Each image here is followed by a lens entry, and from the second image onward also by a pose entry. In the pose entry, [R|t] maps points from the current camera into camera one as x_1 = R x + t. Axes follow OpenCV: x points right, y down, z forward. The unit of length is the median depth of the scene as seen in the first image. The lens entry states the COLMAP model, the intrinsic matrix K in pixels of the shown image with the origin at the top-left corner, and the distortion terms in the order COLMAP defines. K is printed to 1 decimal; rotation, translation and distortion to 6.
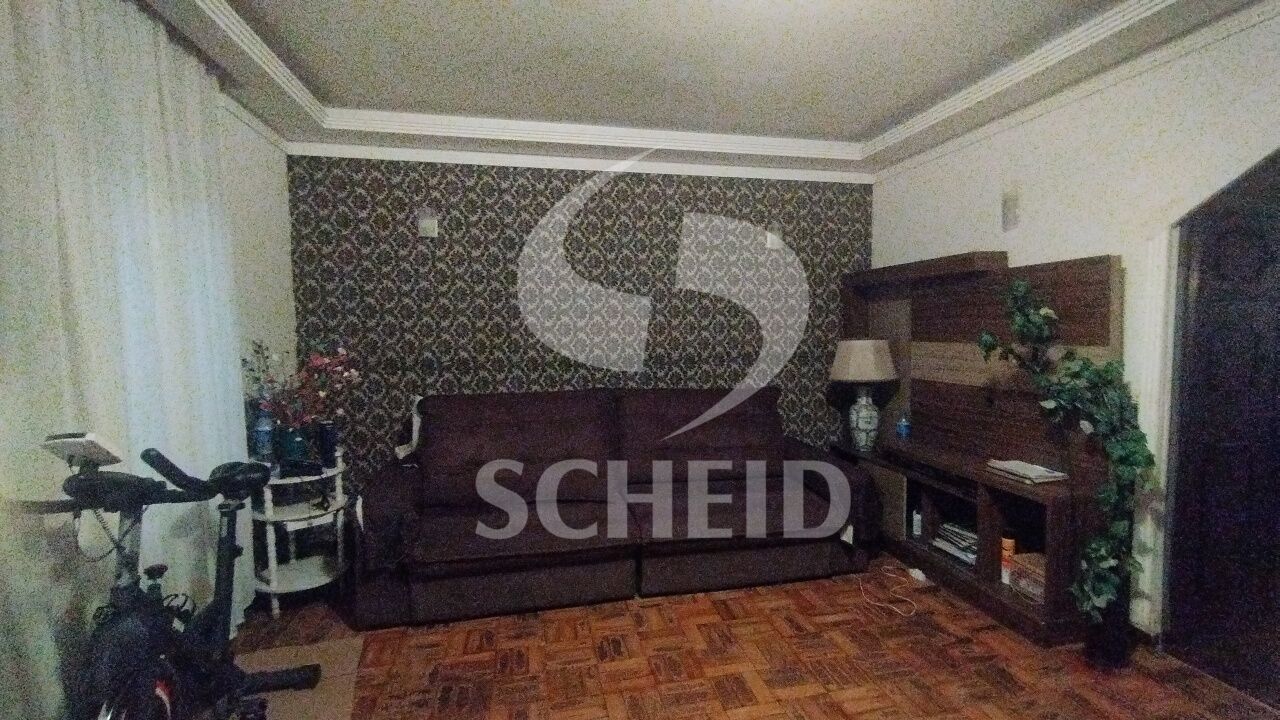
lens RADIAL K [[583.0, 0, 648.7], [0, 583.0, 362.9], [0, 0, 1]] dist [-0.000658, -0.003765]
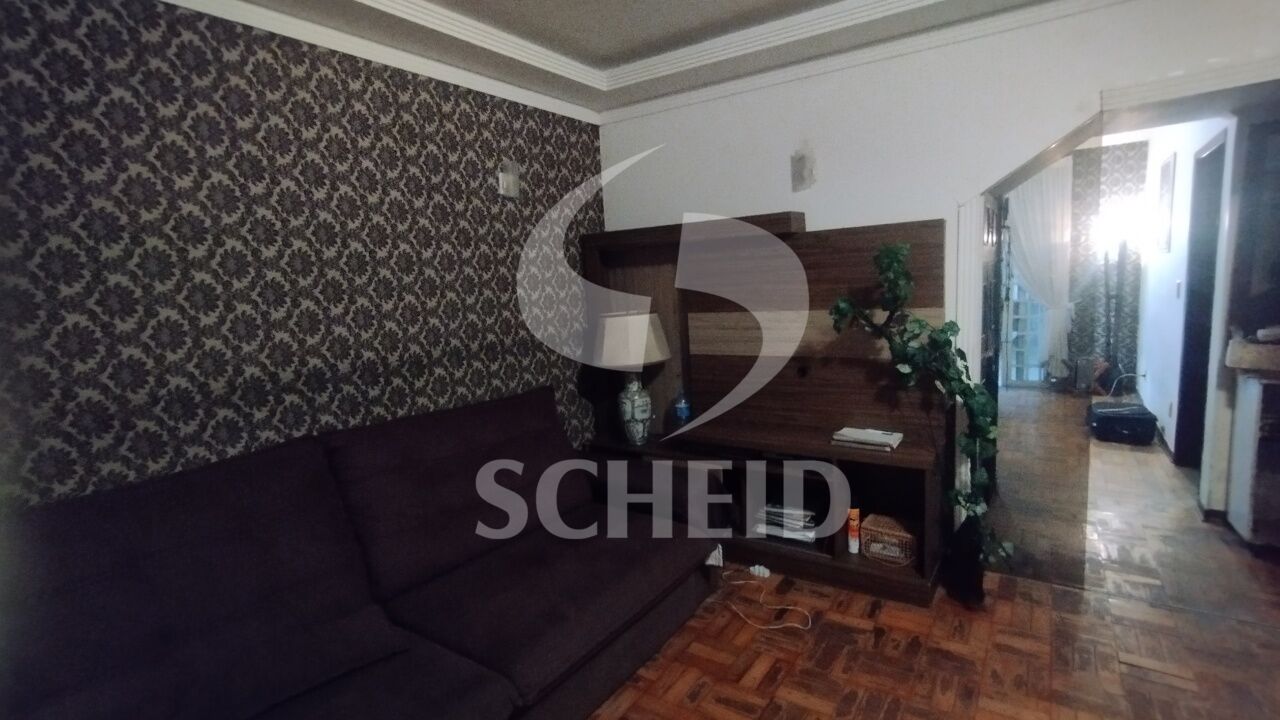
lens RADIAL K [[599.0, 0, 650.7], [0, 599.0, 360.6], [0, 0, 1]] dist [-0.001673, -0.001109]
pose [[0.711193, -0.122643, 0.692217, -0.369761], [0.087811, 0.992451, 0.085618, -0.077606], [-0.697491, -0.000106, 0.716593, 0.642903]]
